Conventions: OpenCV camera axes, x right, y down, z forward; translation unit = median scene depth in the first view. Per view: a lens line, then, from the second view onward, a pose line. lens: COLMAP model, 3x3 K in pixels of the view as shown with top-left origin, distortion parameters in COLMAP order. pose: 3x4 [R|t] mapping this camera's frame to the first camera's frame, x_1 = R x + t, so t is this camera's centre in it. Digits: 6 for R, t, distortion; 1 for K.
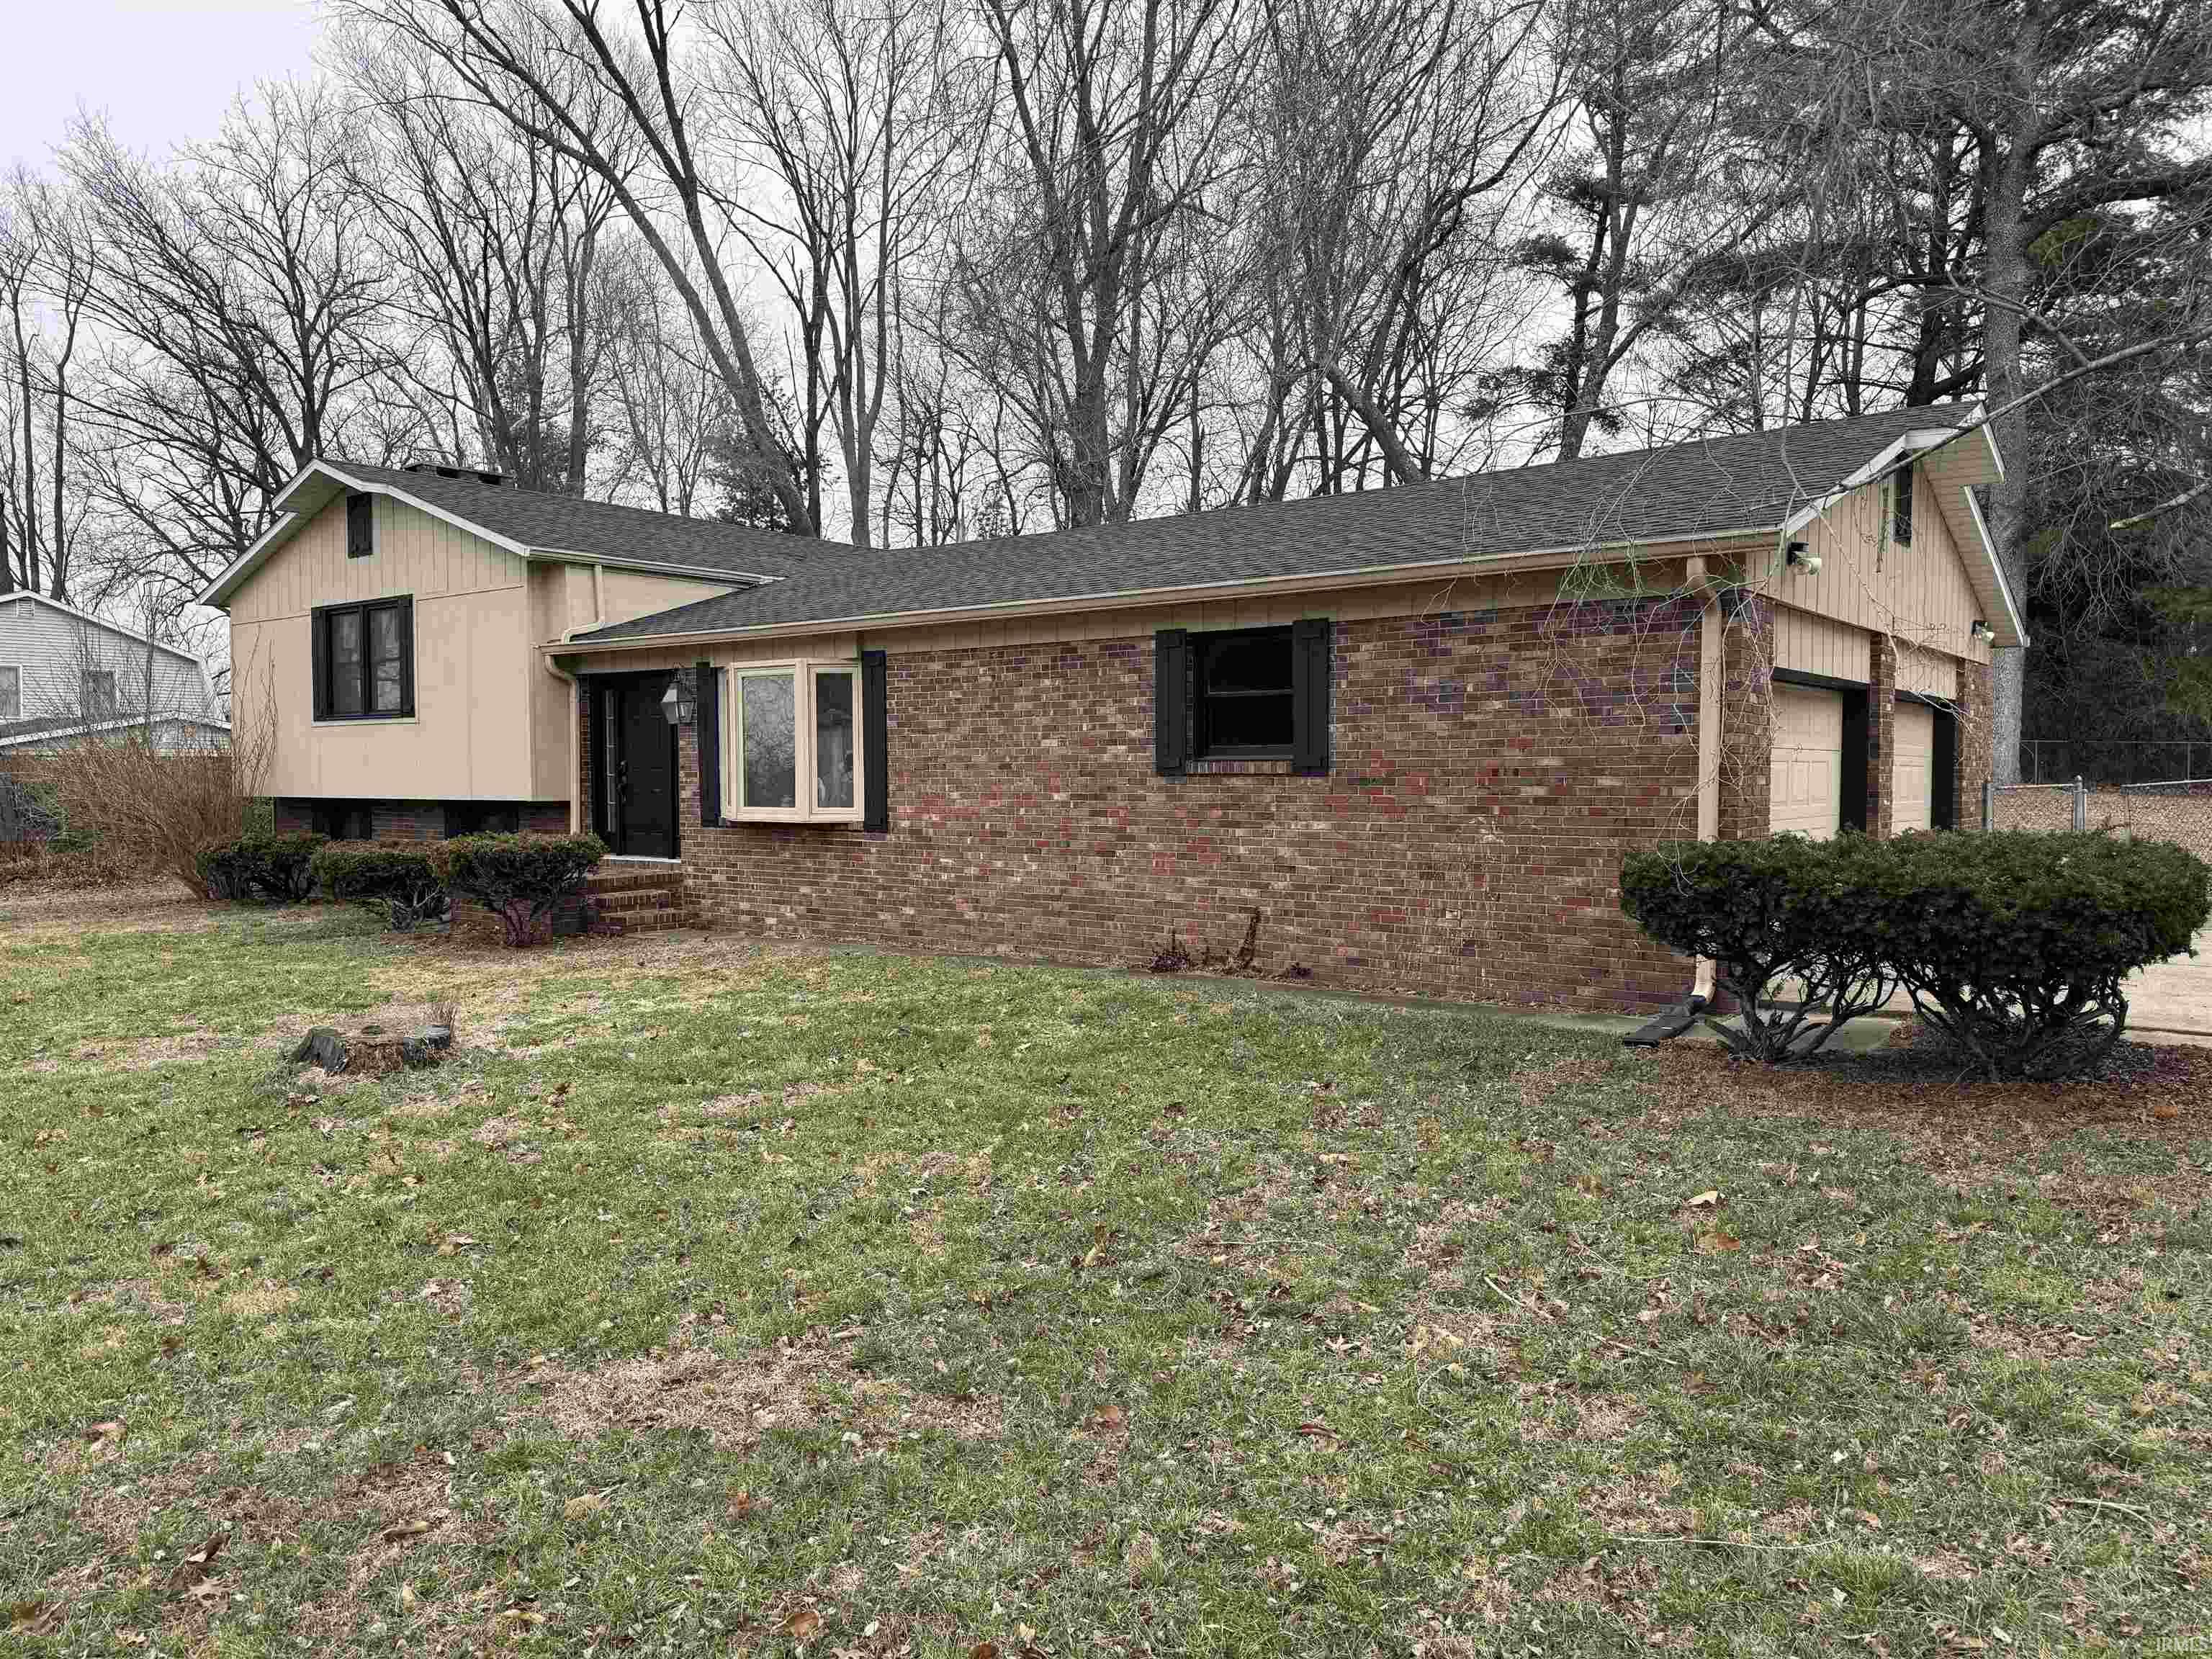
lens RADIAL K [[1554.2, 0, 1113.7], [0, 1554.2, 827.3], [0, 0, 1]] dist [0.034922, -0.037185]
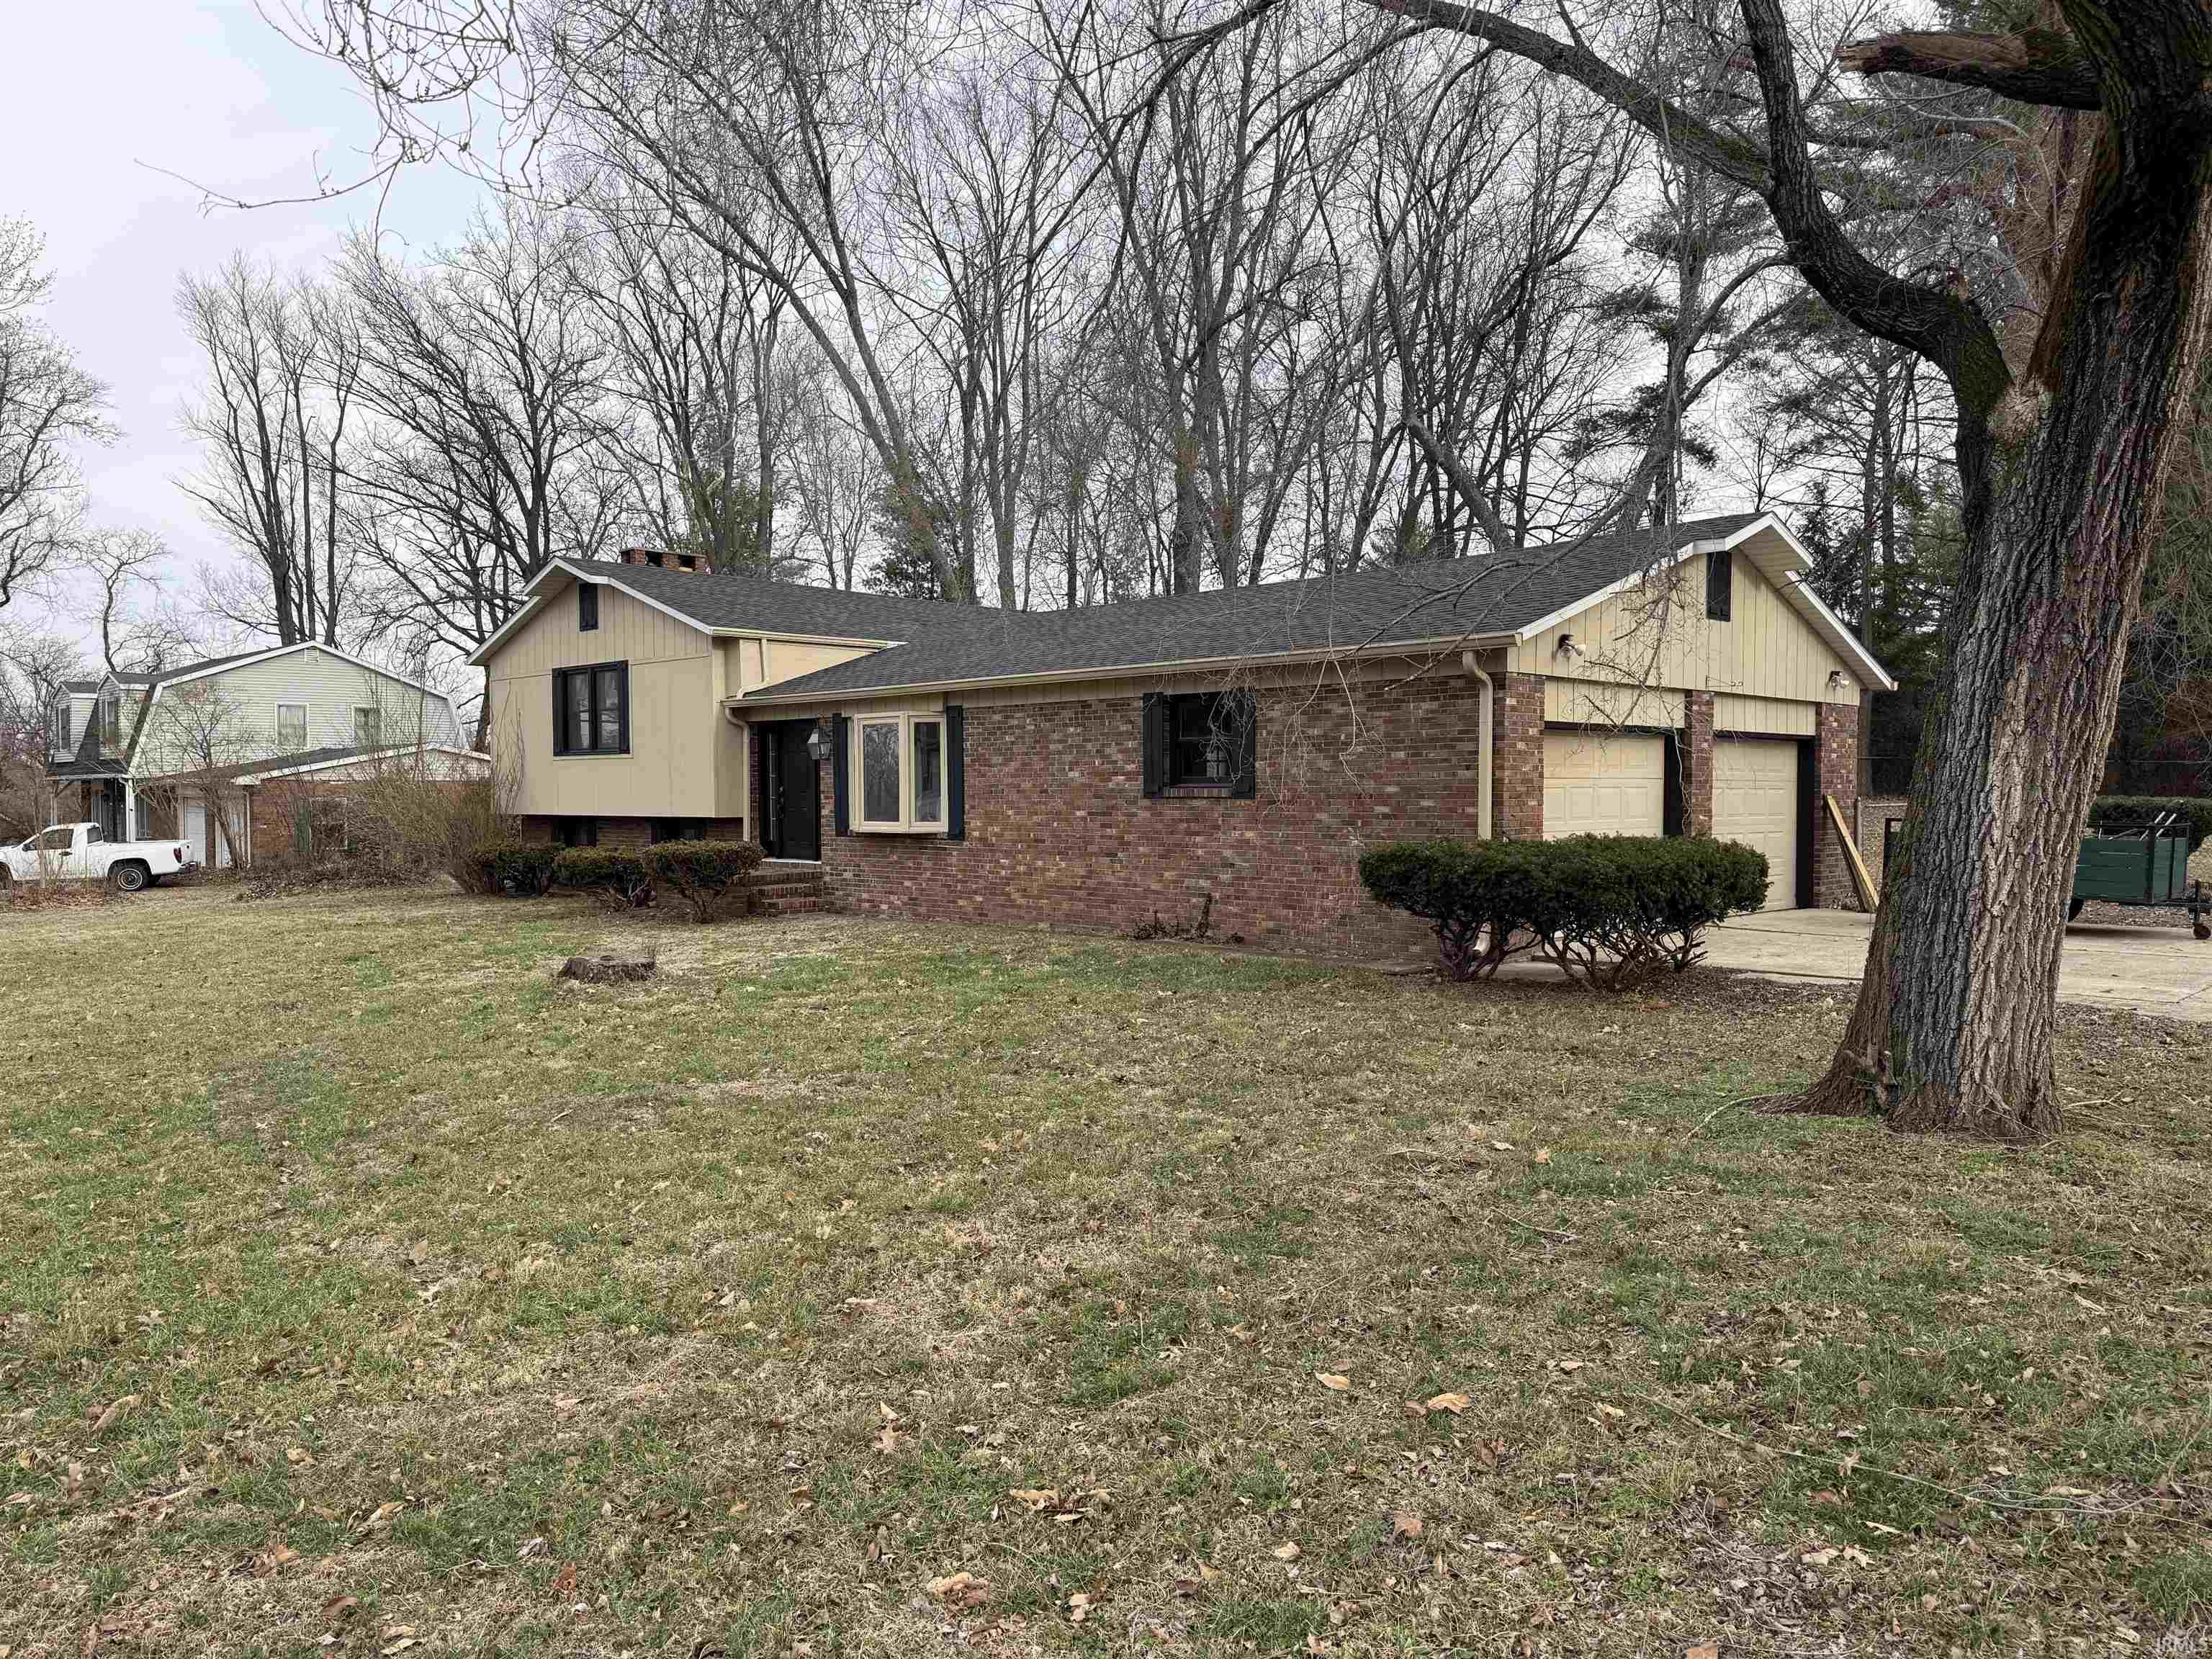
lens RADIAL K [[1554.2, 0, 1121.6], [0, 1554.2, 844.5], [0, 0, 1]] dist [0.034922, -0.037185]
pose [[0.993826, 0.000956, -0.110942, 0.119037], [-0.000887, 0.999999, 0.000672, 0.005092], [0.110943, -0.000569, 0.993827, -0.277818]]
